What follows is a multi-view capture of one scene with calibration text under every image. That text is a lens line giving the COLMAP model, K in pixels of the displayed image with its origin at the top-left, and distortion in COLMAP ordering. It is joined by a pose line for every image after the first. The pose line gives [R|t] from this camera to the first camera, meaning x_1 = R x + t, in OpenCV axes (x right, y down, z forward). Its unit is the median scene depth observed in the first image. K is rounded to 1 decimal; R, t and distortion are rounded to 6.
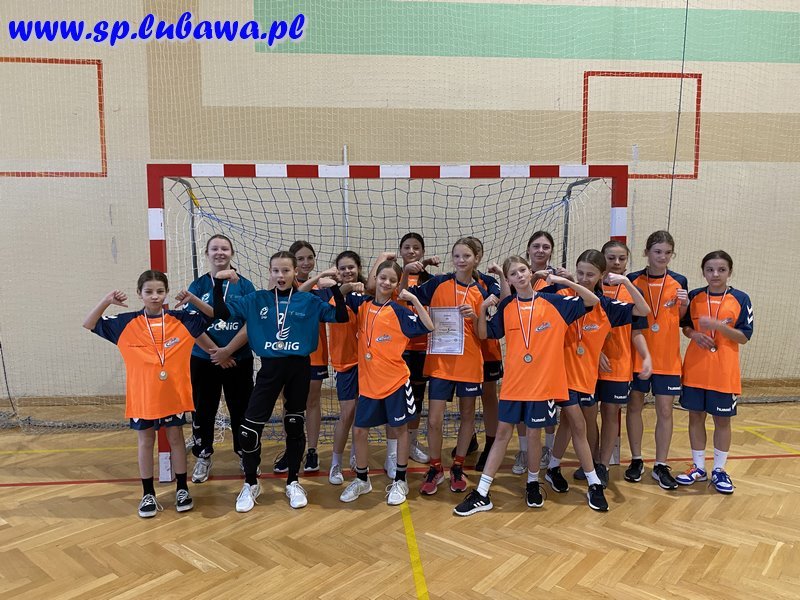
lens RADIAL K [[603.2, 0, 400.0], [0, 603.2, 300.0], [0, 0, 1]] dist [-0.005558, -0.005249]
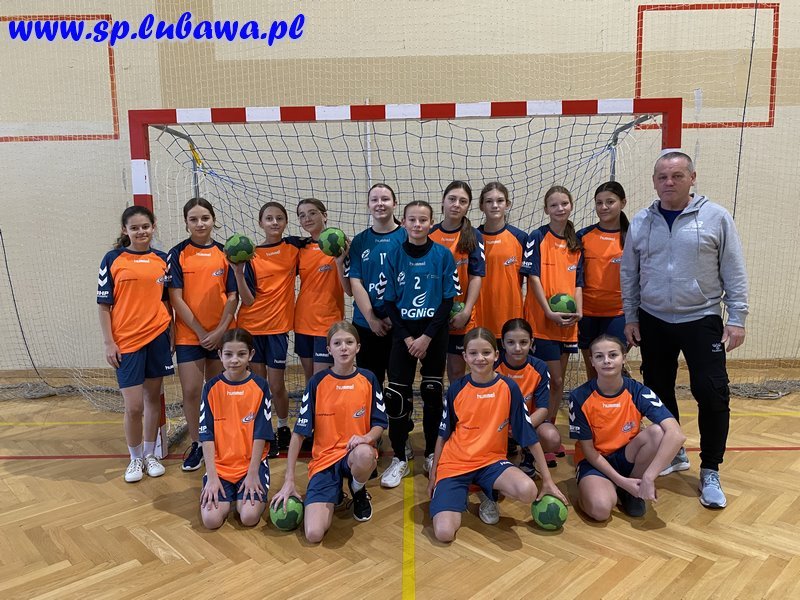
lens RADIAL K [[603.2, 0, 400.0], [0, 603.2, 300.0], [0, 0, 1]] dist [-0.005558, -0.005249]
pose [[0.995109, 0.000745, -0.098779, 0.074830], [0.002377, 0.999502, 0.031478, 0.031306], [0.098753, -0.031558, 0.994611, 0.129993]]
